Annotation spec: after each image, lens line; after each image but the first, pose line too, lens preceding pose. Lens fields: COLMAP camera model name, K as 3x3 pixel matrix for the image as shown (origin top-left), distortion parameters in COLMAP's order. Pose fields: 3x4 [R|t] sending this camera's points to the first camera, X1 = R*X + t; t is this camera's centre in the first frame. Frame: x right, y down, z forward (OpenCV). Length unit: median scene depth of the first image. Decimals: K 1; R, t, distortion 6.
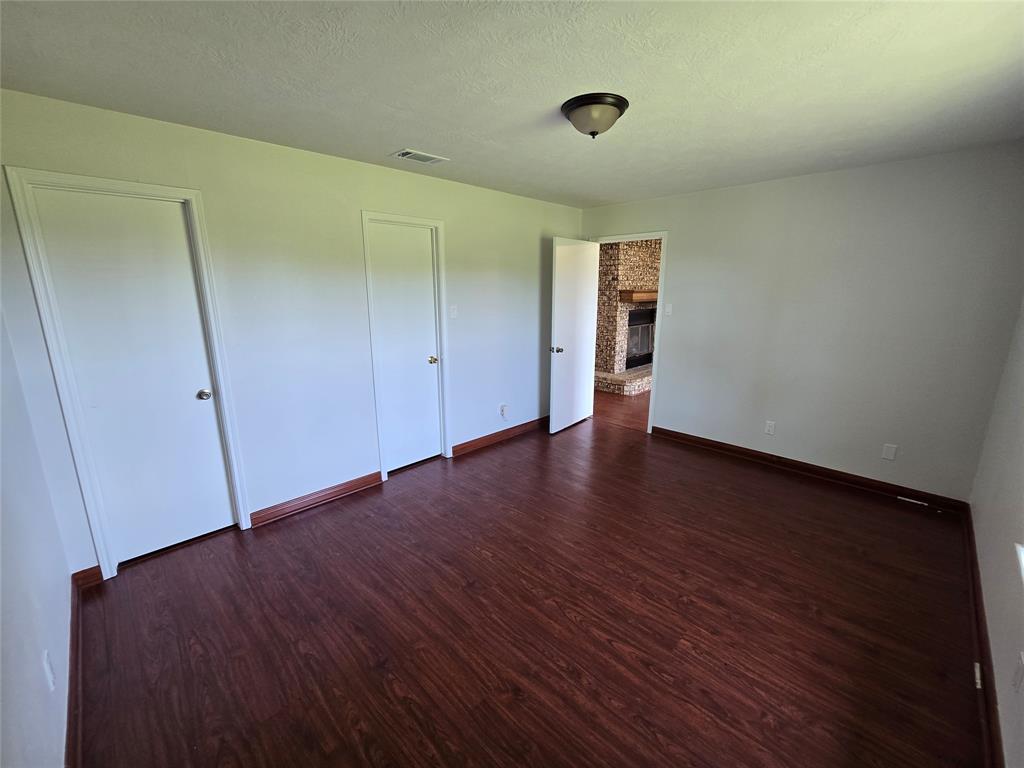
lens RADIAL K [[417.9, 0, 510.1], [0, 417.9, 382.8], [0, 0, 1]] dist [-0.001483, -0.000579]
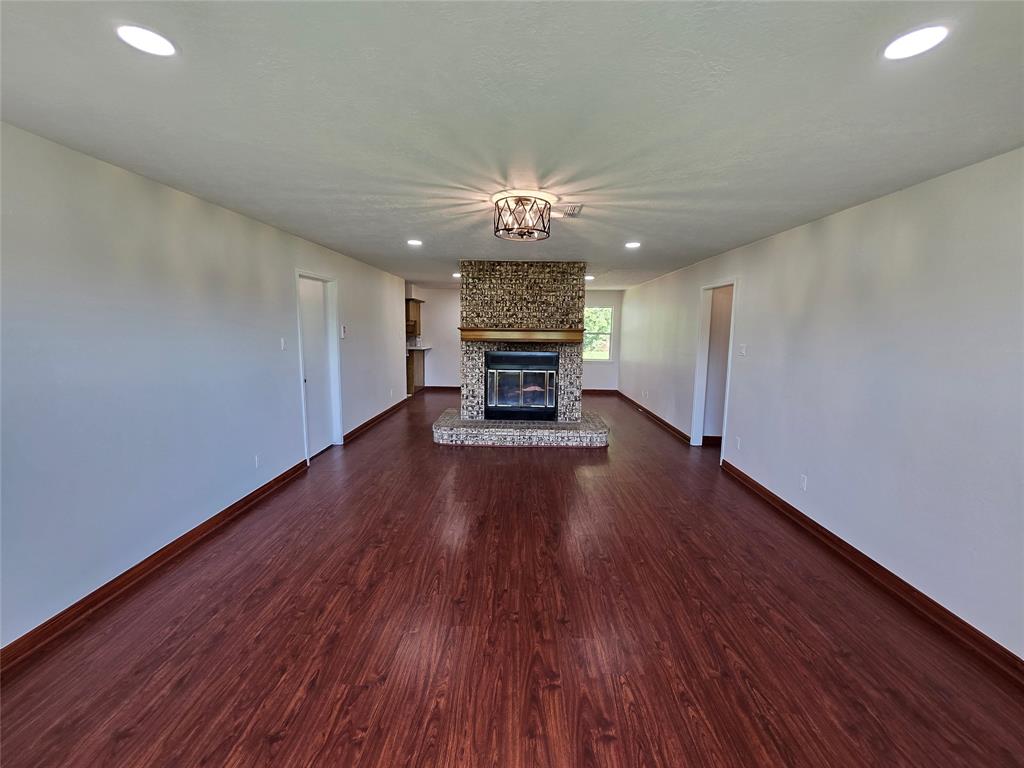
lens RADIAL K [[417.9, 0, 511.9], [0, 417.9, 382.3], [0, 0, 1]] dist [-0.001483, -0.000579]
pose [[0.704096, 0.099295, -0.703128, 0.941330], [-0.169724, 0.985009, -0.030855, -0.091656], [0.689524, 0.141062, 0.710393, 0.429628]]
